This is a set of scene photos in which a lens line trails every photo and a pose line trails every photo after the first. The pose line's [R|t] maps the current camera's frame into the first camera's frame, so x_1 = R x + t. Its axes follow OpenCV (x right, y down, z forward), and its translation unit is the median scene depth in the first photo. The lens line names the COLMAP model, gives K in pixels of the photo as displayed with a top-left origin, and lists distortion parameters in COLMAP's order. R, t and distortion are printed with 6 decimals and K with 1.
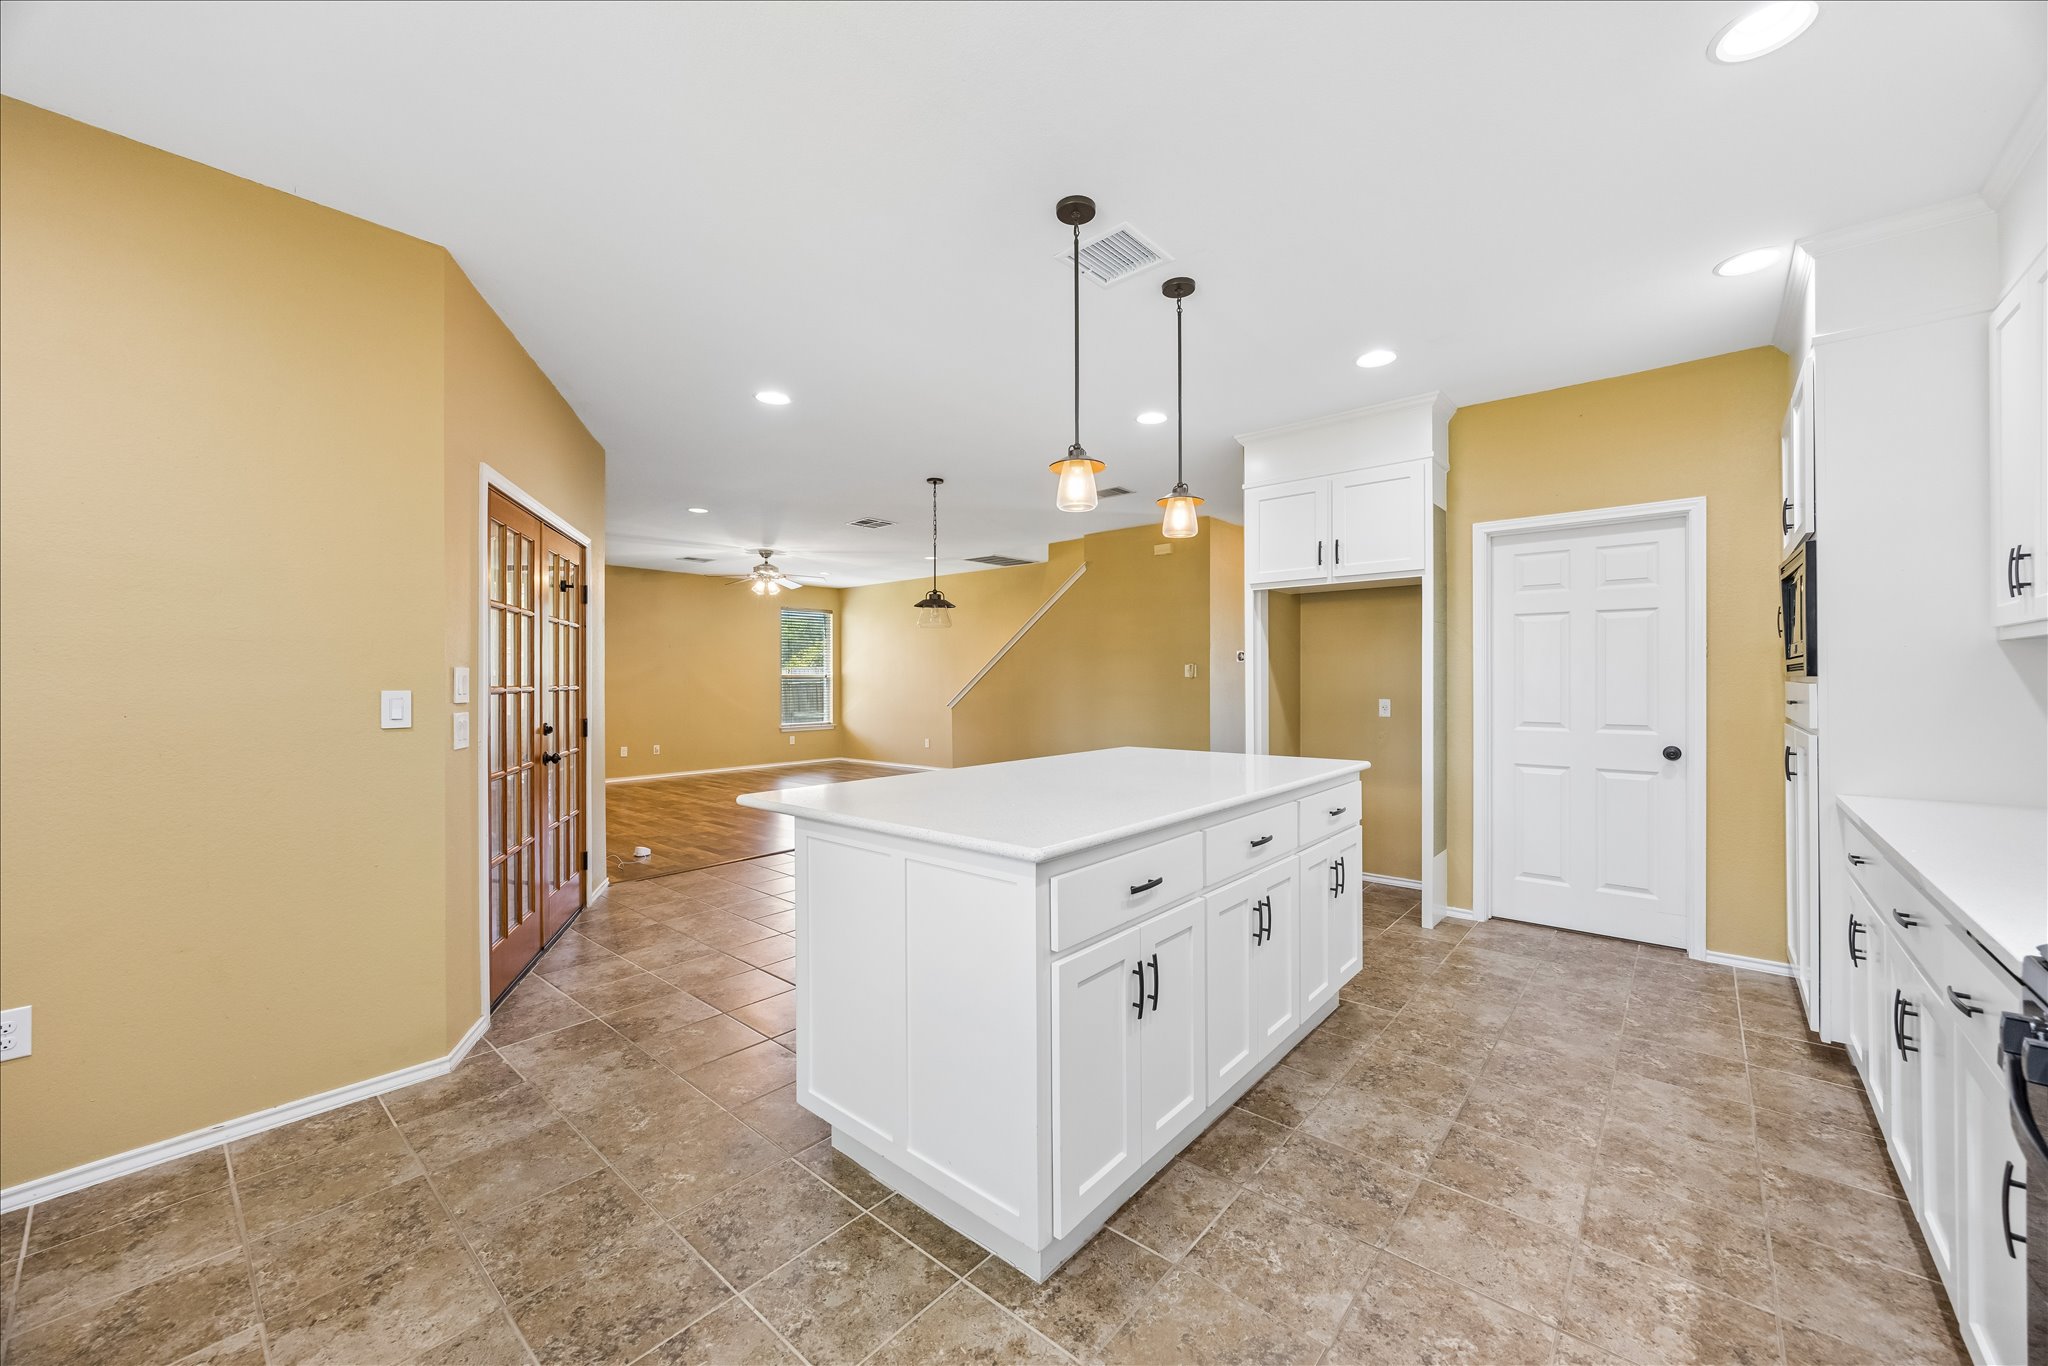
lens RADIAL K [[777.8, 0, 1026.8], [0, 777.8, 683.9], [0, 0, 1]] dist [-0.004729, 0.000353]
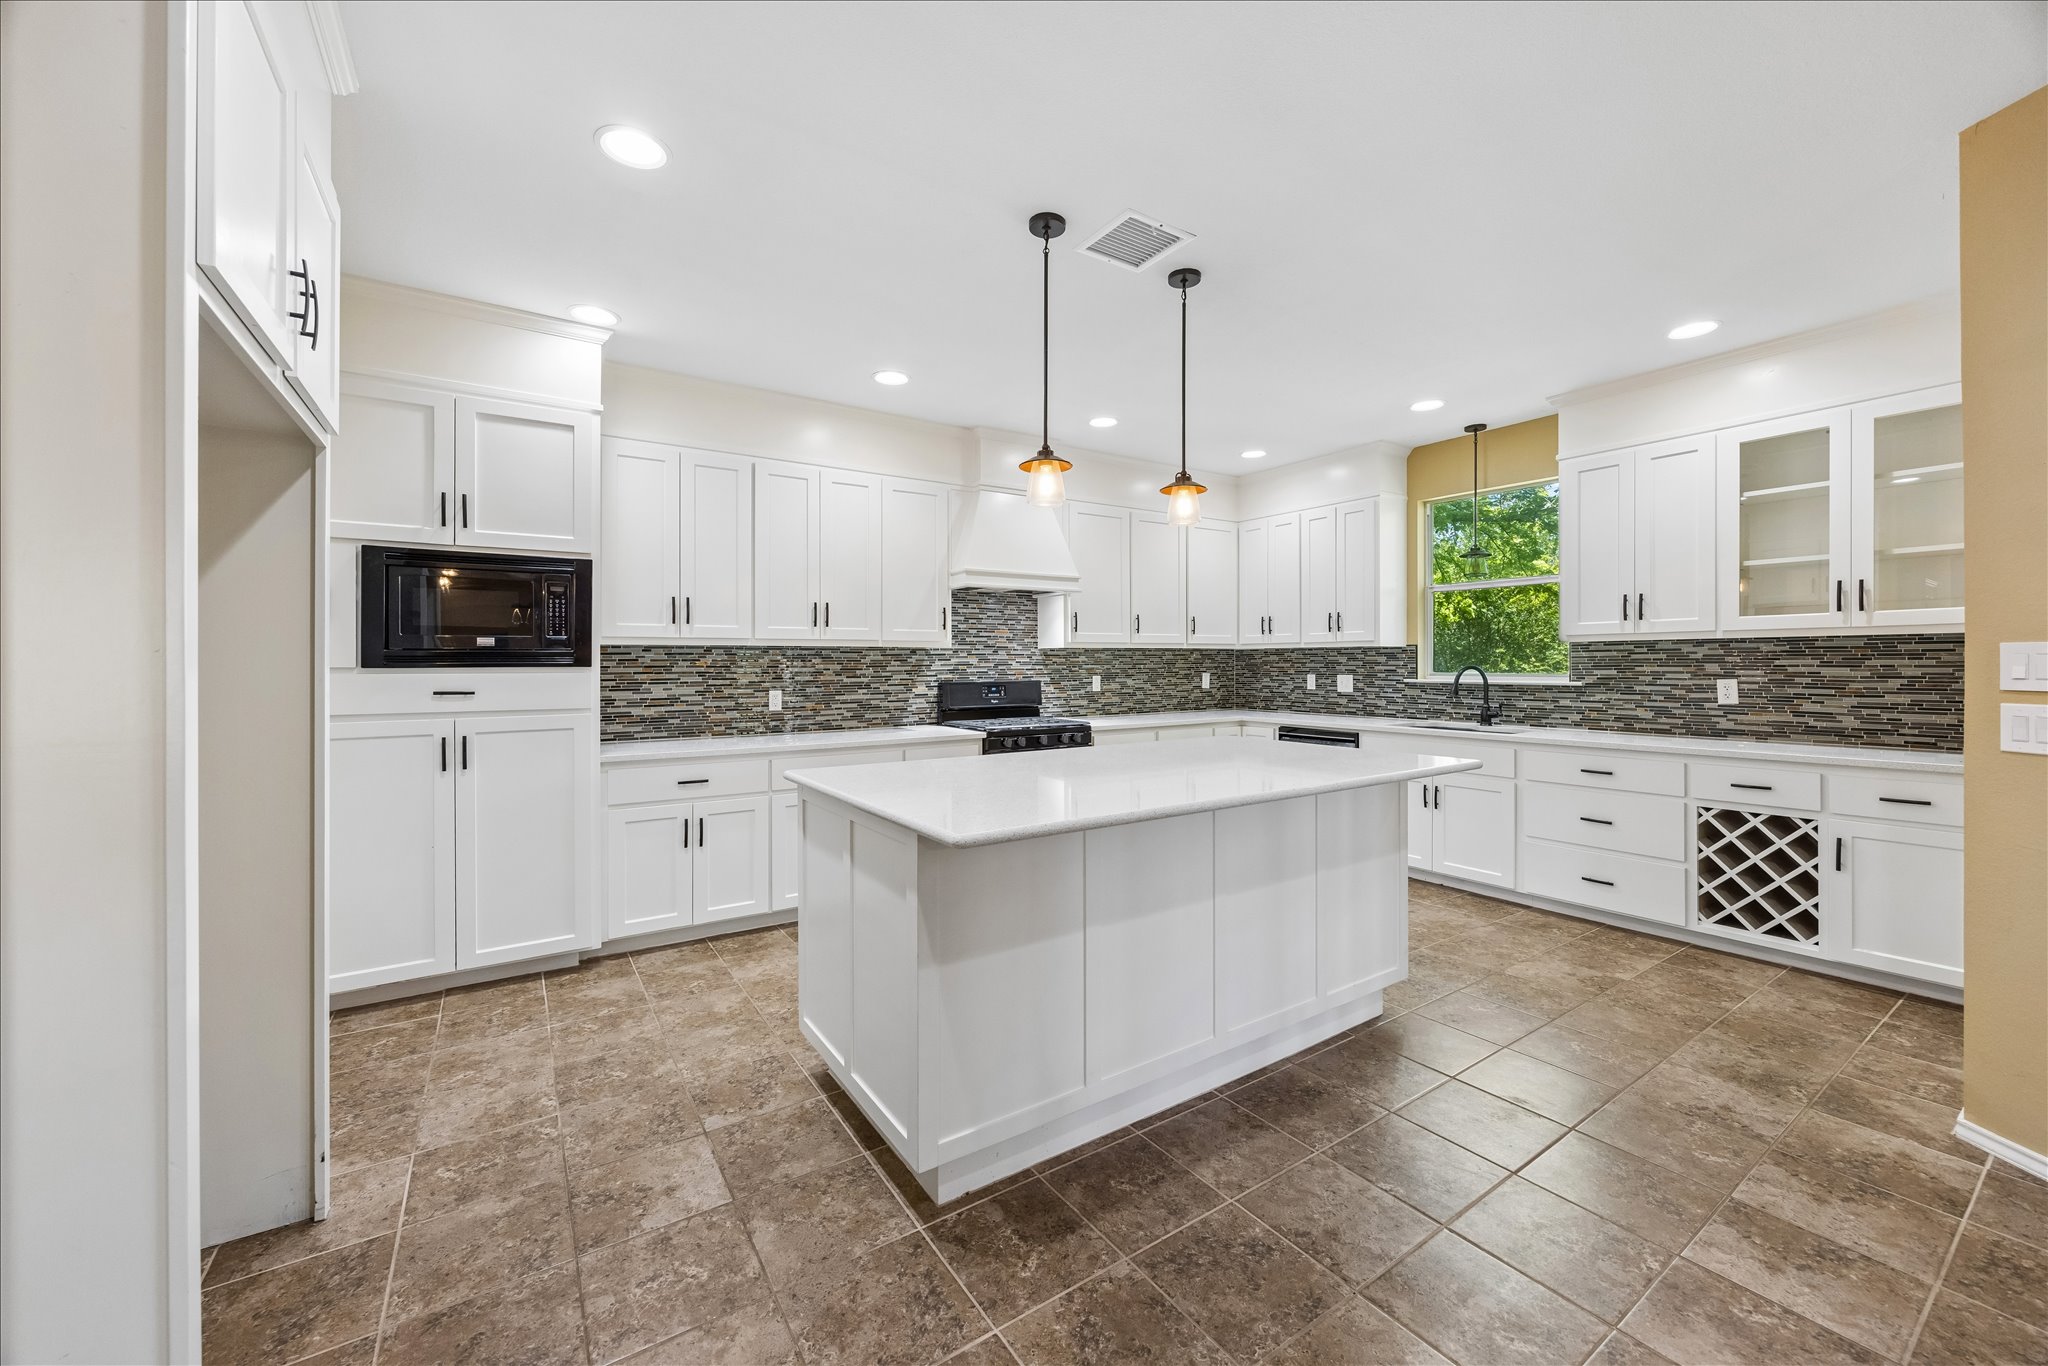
lens RADIAL K [[777.8, 0, 1022.7], [0, 777.8, 668.3], [0, 0, 1]] dist [-0.004729, 0.000353]
pose [[-0.961568, 0.006671, 0.274485, -0.007316], [0.009504, 0.999914, 0.008990, -0.005268], [-0.274402, 0.011253, -0.961549, 0.807268]]
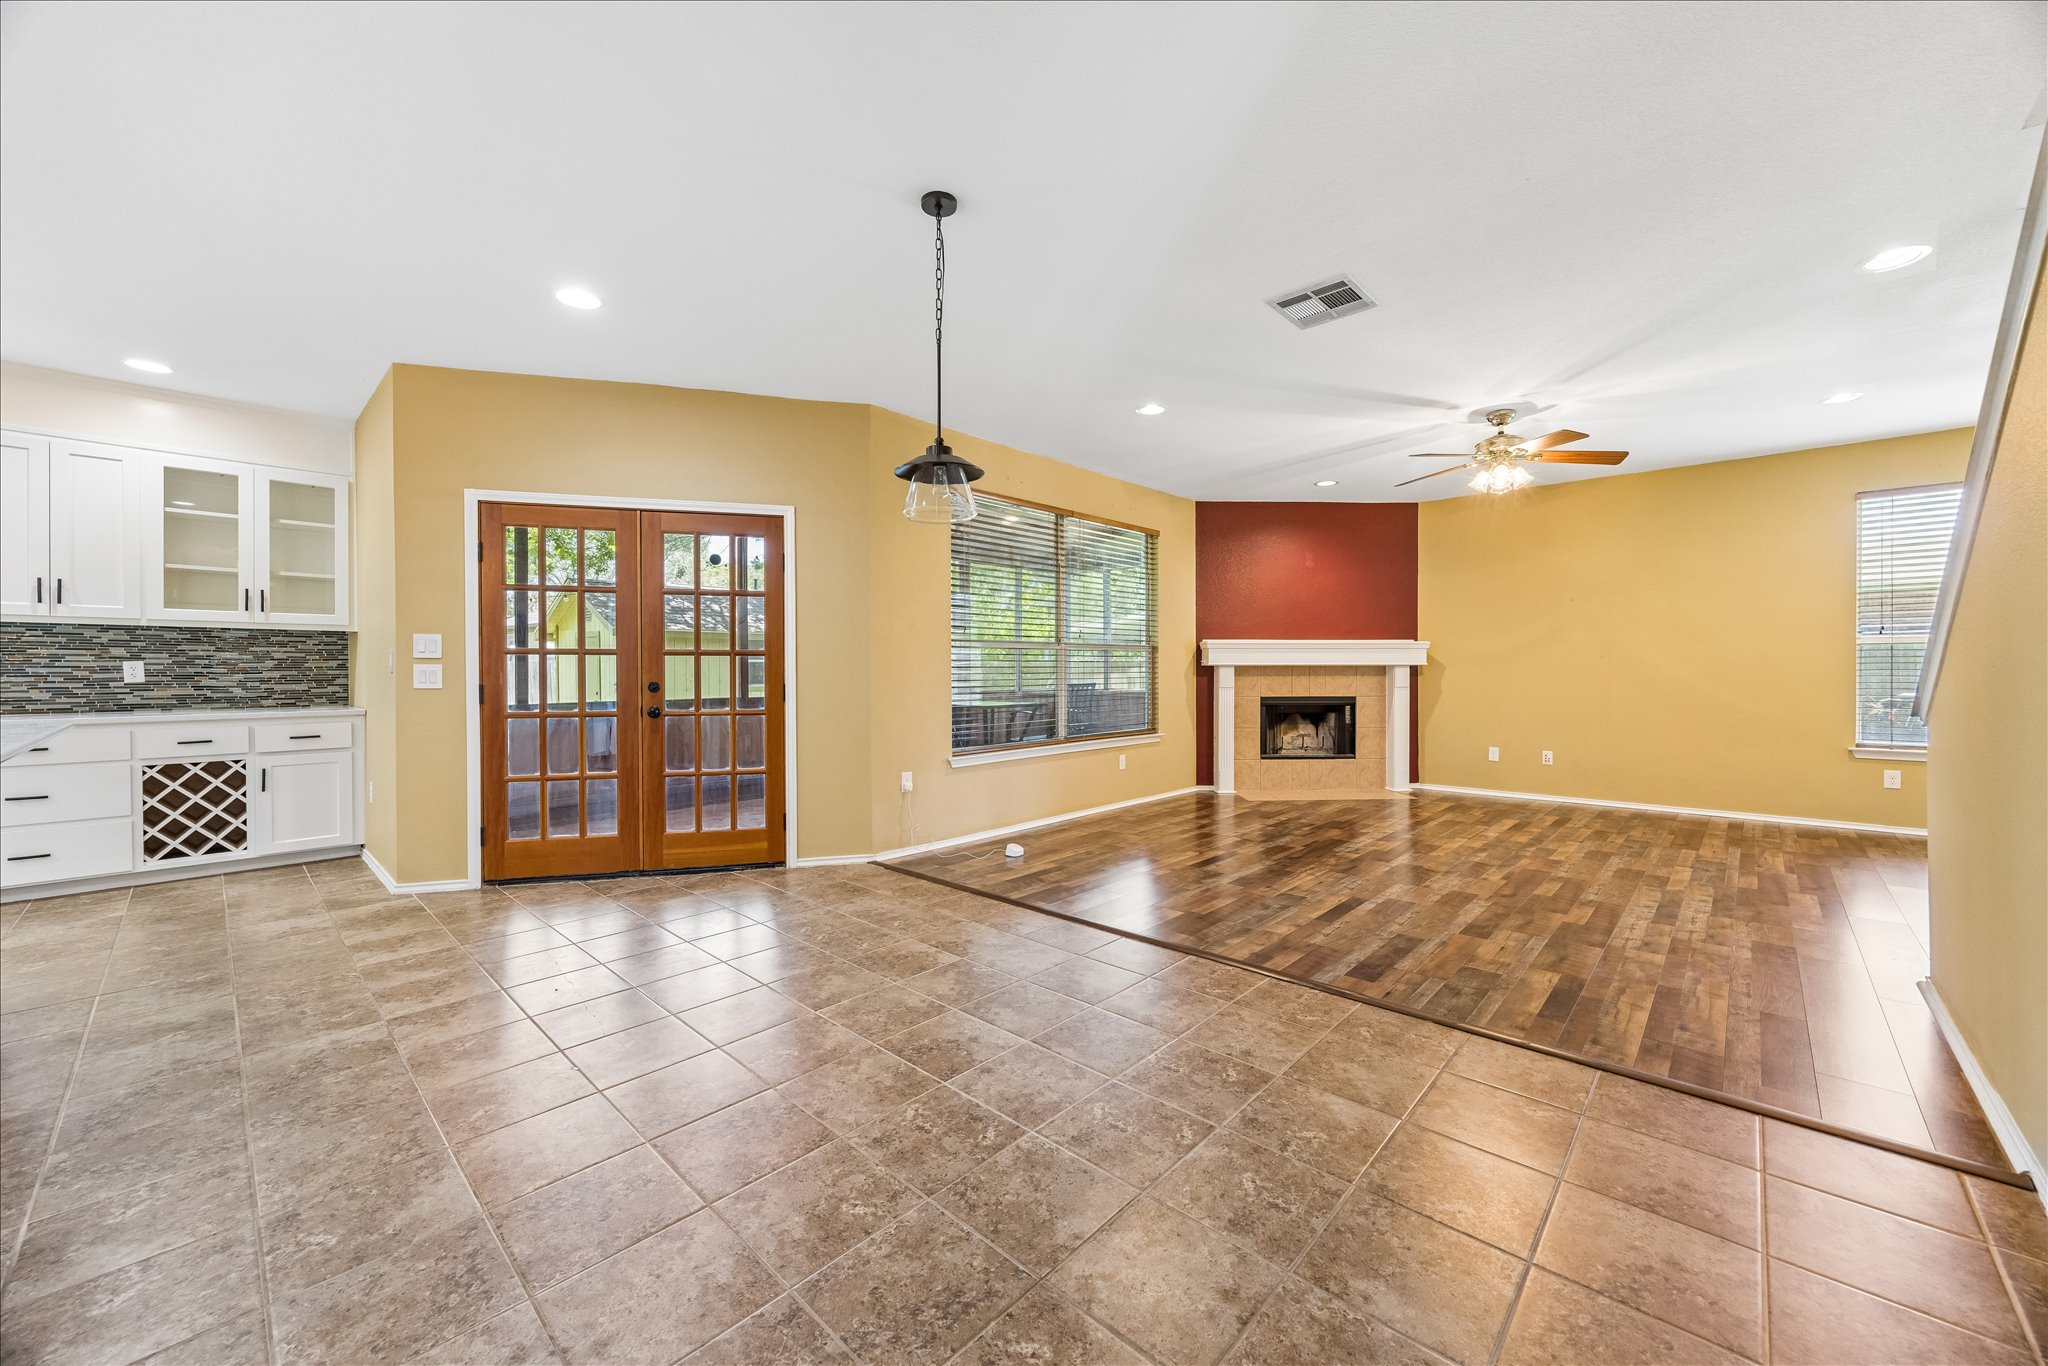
lens RADIAL K [[777.8, 0, 1038.5], [0, 777.8, 675.4], [0, 0, 1]] dist [-0.004729, 0.000353]
pose [[-0.038520, 0.012152, -0.999184, 0.301336], [-0.005756, 0.999907, 0.012383, 0.013584], [0.999241, 0.006228, -0.038446, 0.923997]]
